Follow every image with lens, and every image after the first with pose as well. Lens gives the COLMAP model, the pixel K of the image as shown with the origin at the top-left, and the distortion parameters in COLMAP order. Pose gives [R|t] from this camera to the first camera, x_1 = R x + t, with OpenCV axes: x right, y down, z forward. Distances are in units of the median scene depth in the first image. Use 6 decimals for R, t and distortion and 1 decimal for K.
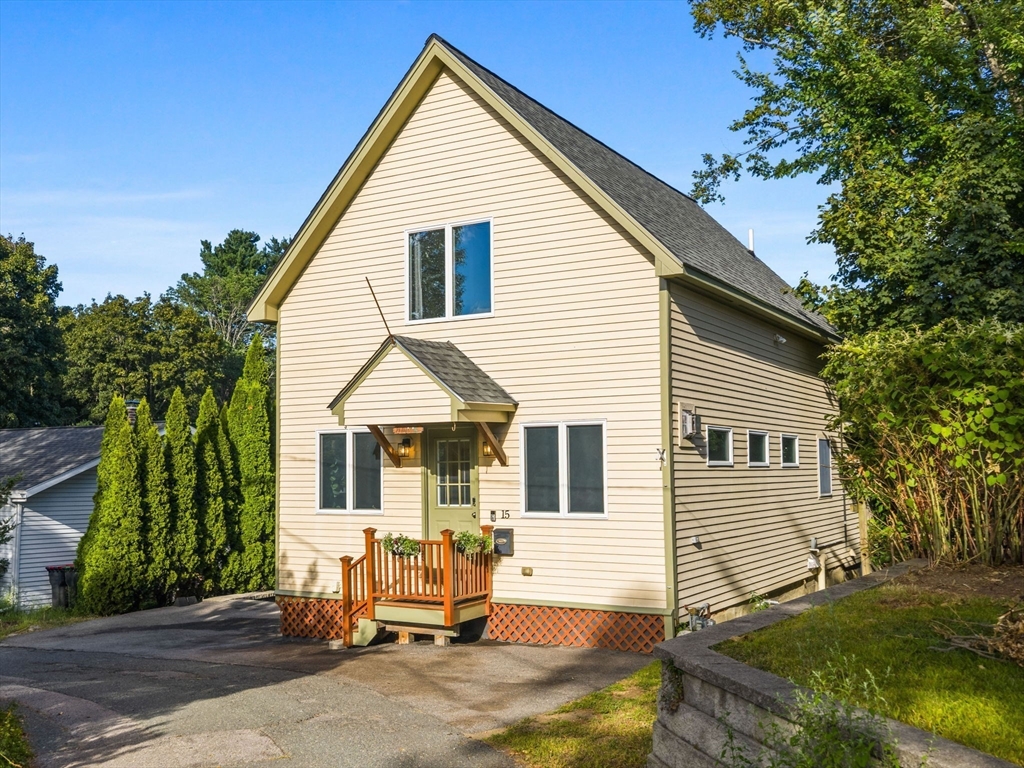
lens RADIAL K [[1016.0, 0, 512.0], [0, 1016.0, 384.0], [0, 0, 1]] dist [0.000468, 0.001095]
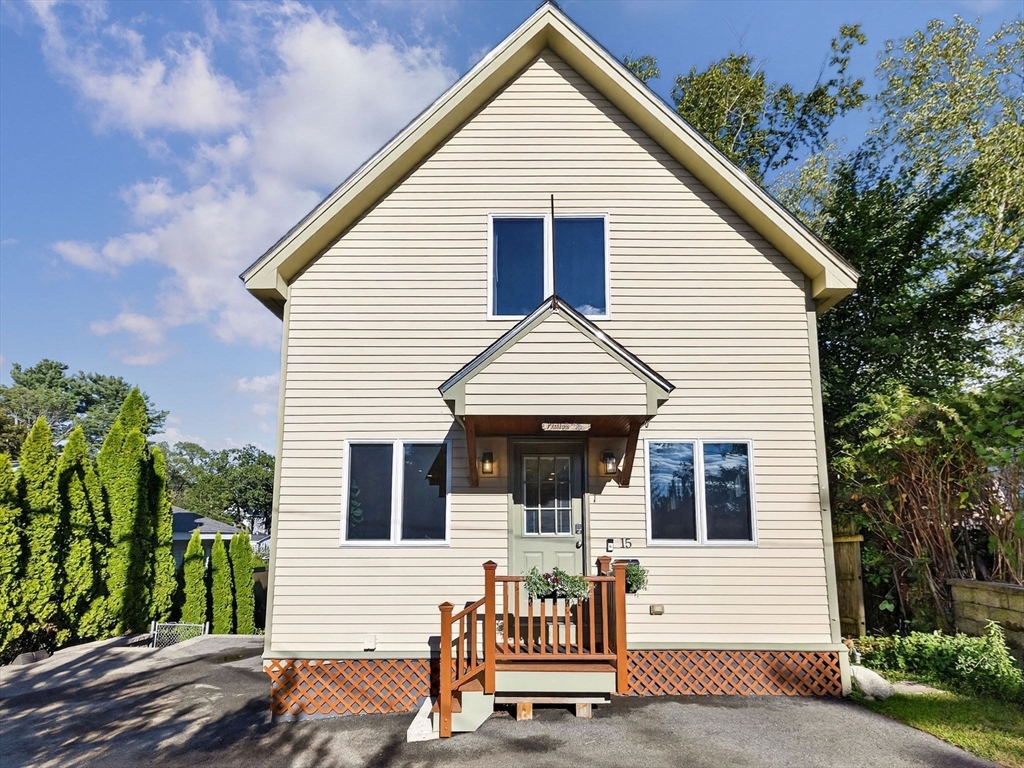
lens RADIAL K [[493.7, 0, 512.3], [0, 493.7, 471.6], [0, 0, 1]] dist [-0.000353, -0.000228]
pose [[0.865497, 0.073694, 0.495463, -0.188854], [-0.048842, 0.996821, -0.062945, 0.062139], [-0.498527, 0.030280, 0.866345, 0.429434]]
